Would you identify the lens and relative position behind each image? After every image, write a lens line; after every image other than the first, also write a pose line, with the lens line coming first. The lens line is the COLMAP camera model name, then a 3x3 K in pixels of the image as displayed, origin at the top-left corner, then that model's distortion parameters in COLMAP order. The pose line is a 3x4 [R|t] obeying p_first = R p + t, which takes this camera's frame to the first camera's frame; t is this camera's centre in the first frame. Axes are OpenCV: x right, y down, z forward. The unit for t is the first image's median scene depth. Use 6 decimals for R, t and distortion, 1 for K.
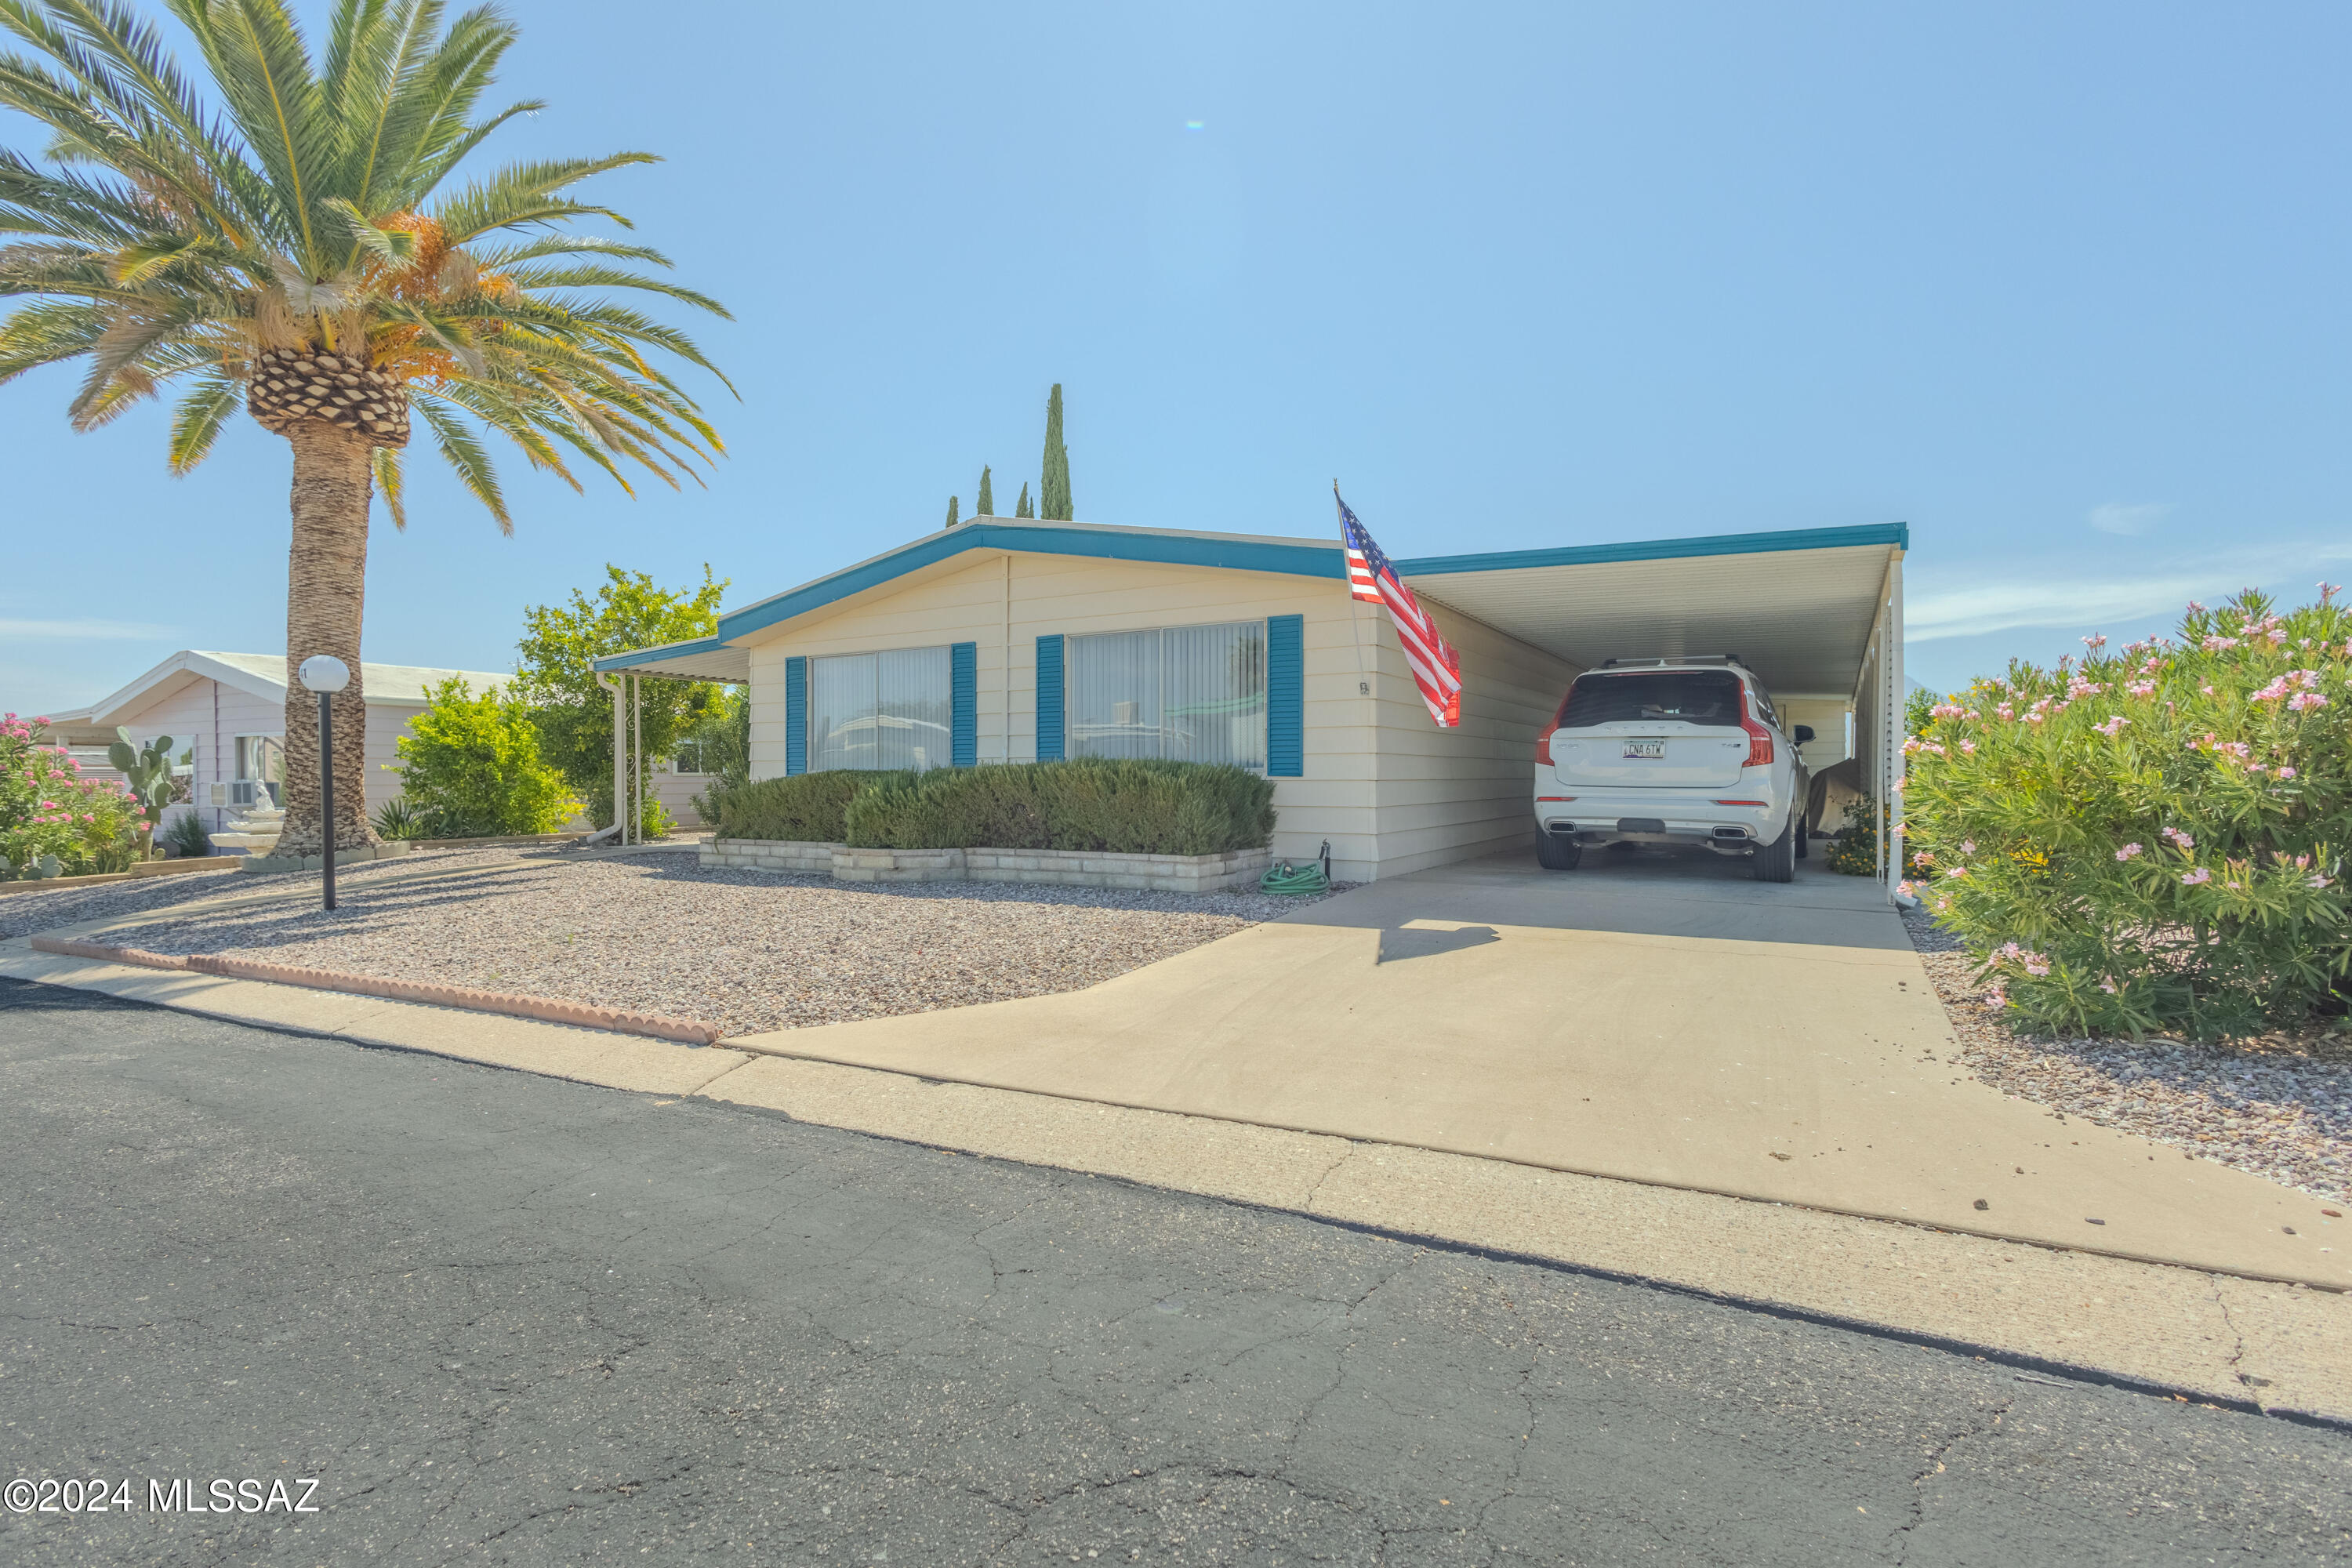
lens RADIAL K [[1075.6, 0, 1255.4], [0, 1075.6, 785.4], [0, 0, 1]] dist [0.008910, -0.001558]
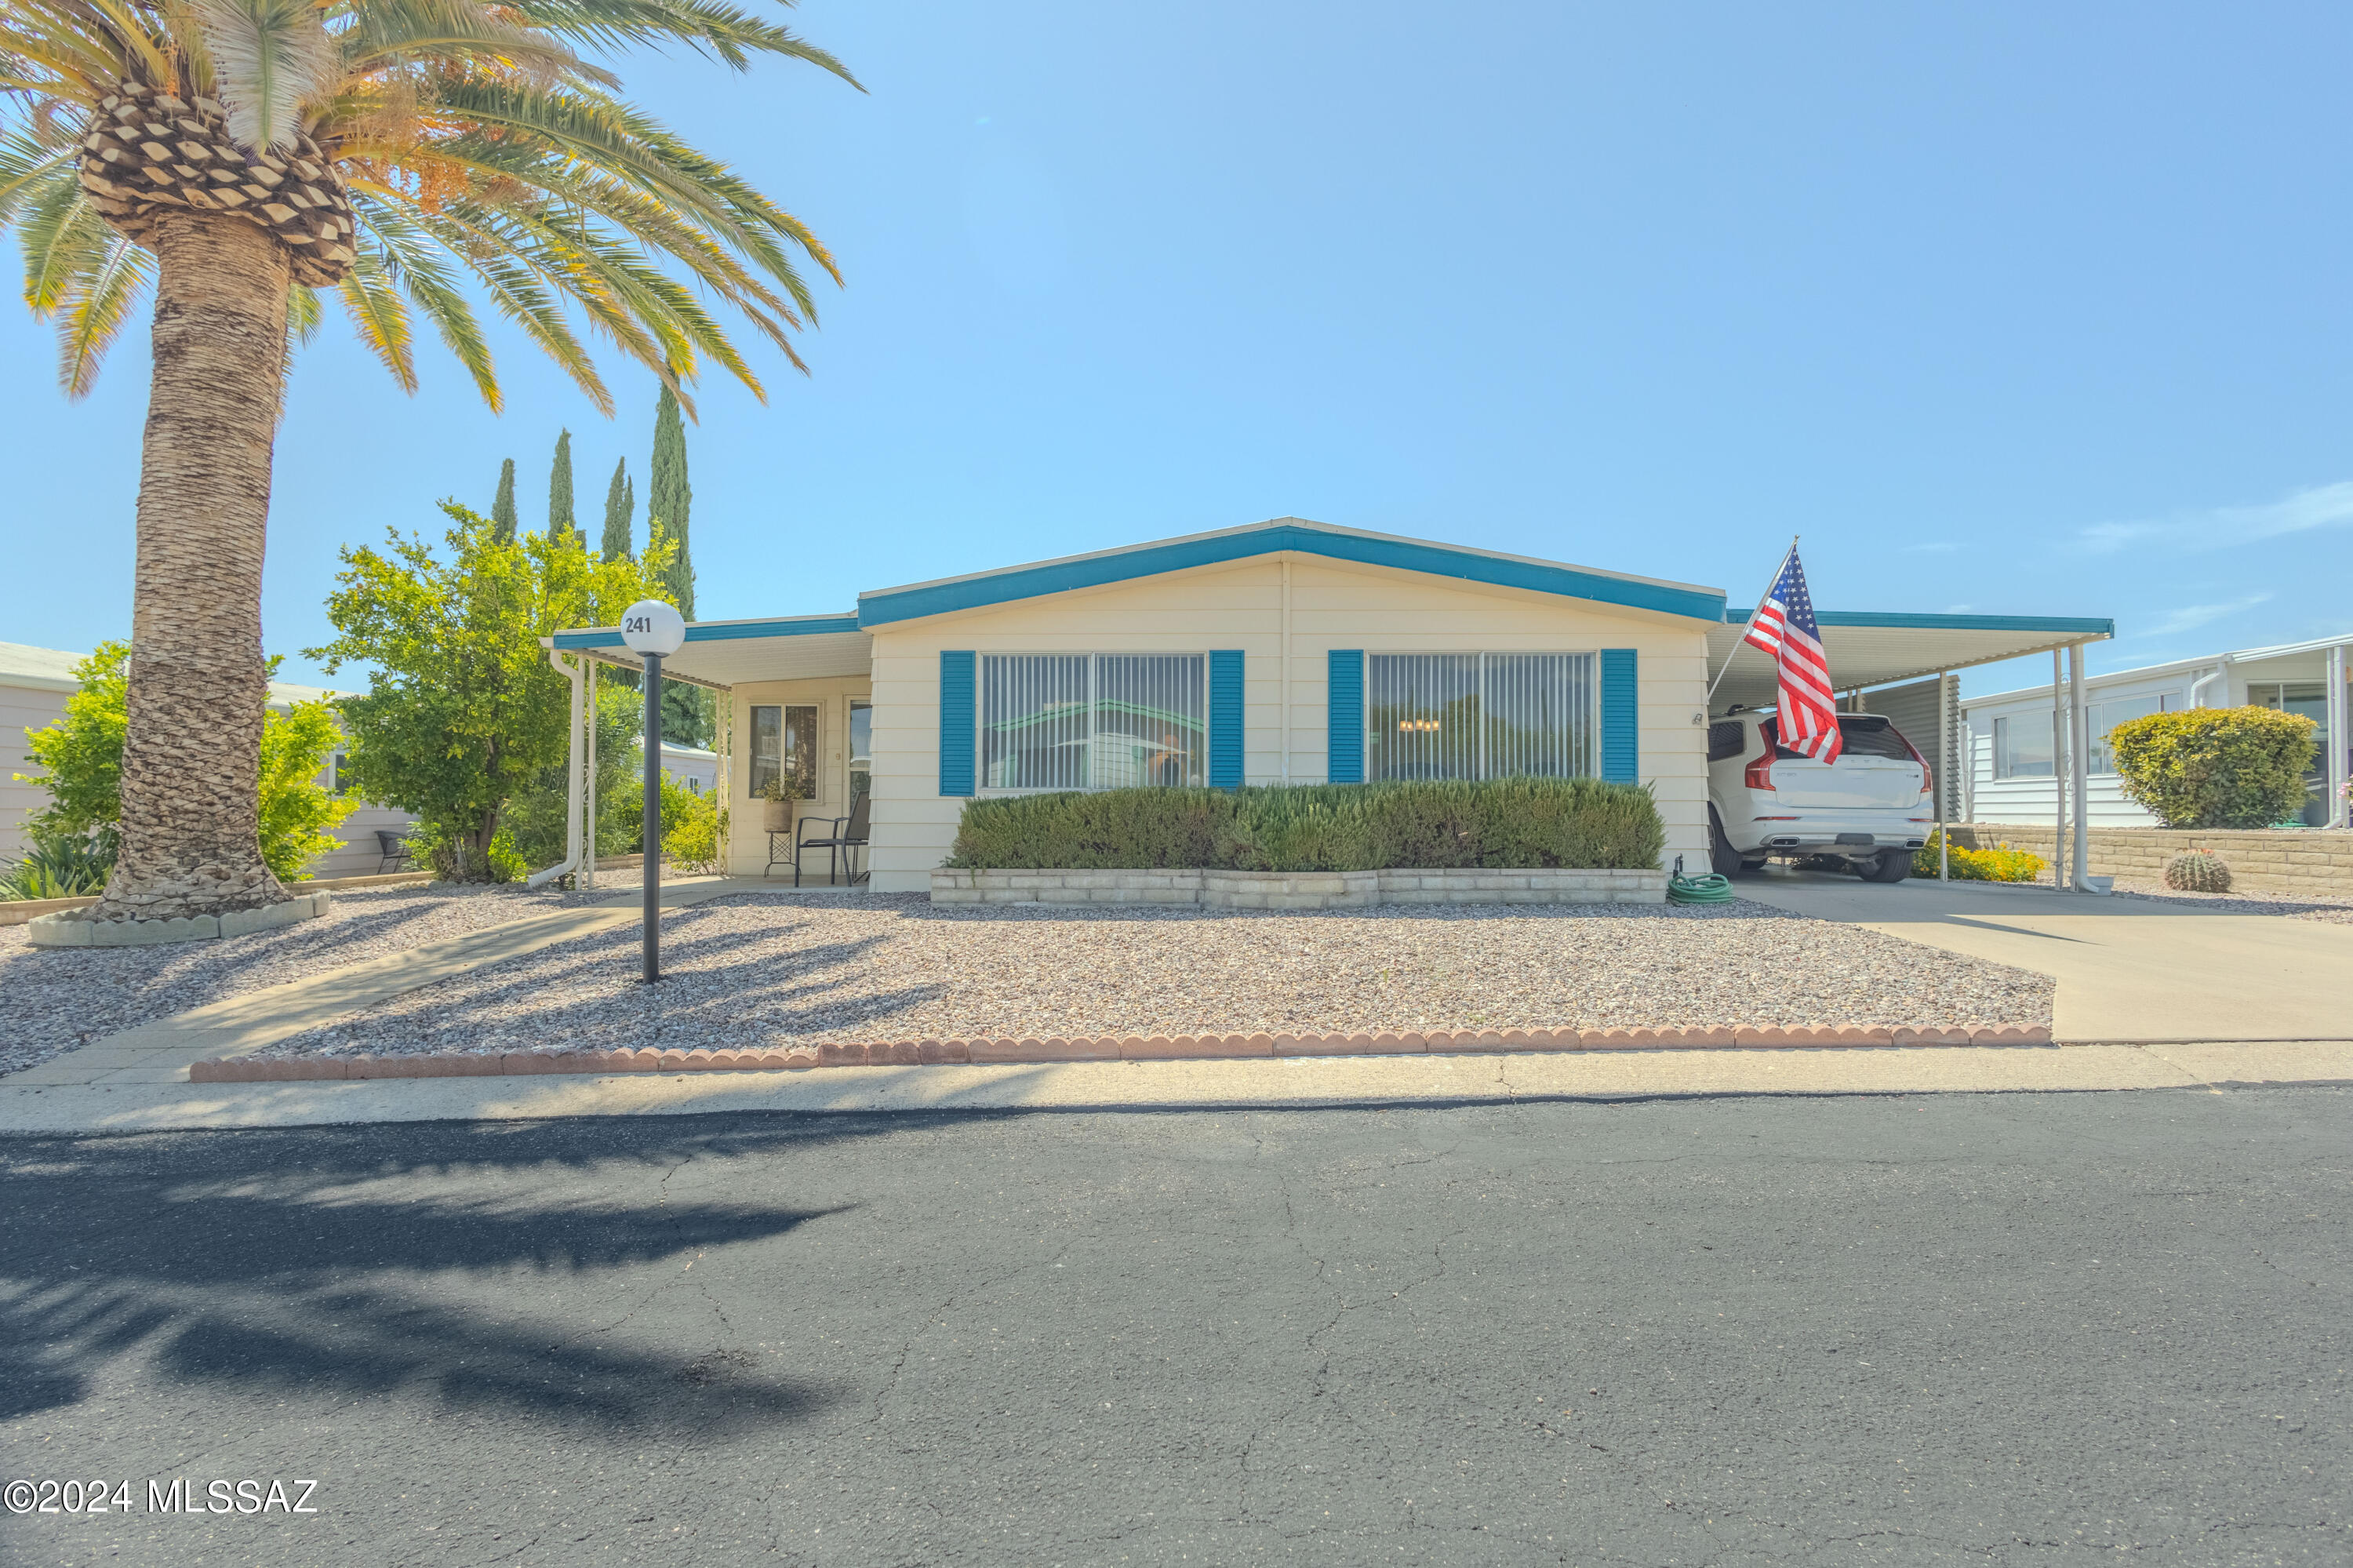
lens RADIAL K [[1076.1, 0, 1184.9], [0, 1076.1, 790.5], [0, 0, 1]] dist [0.008910, -0.001558]
pose [[0.881261, 0.014405, 0.472410, -0.766649], [0.001120, 0.999469, -0.032566, 0.017444], [-0.472629, 0.029228, 0.880777, 0.221798]]
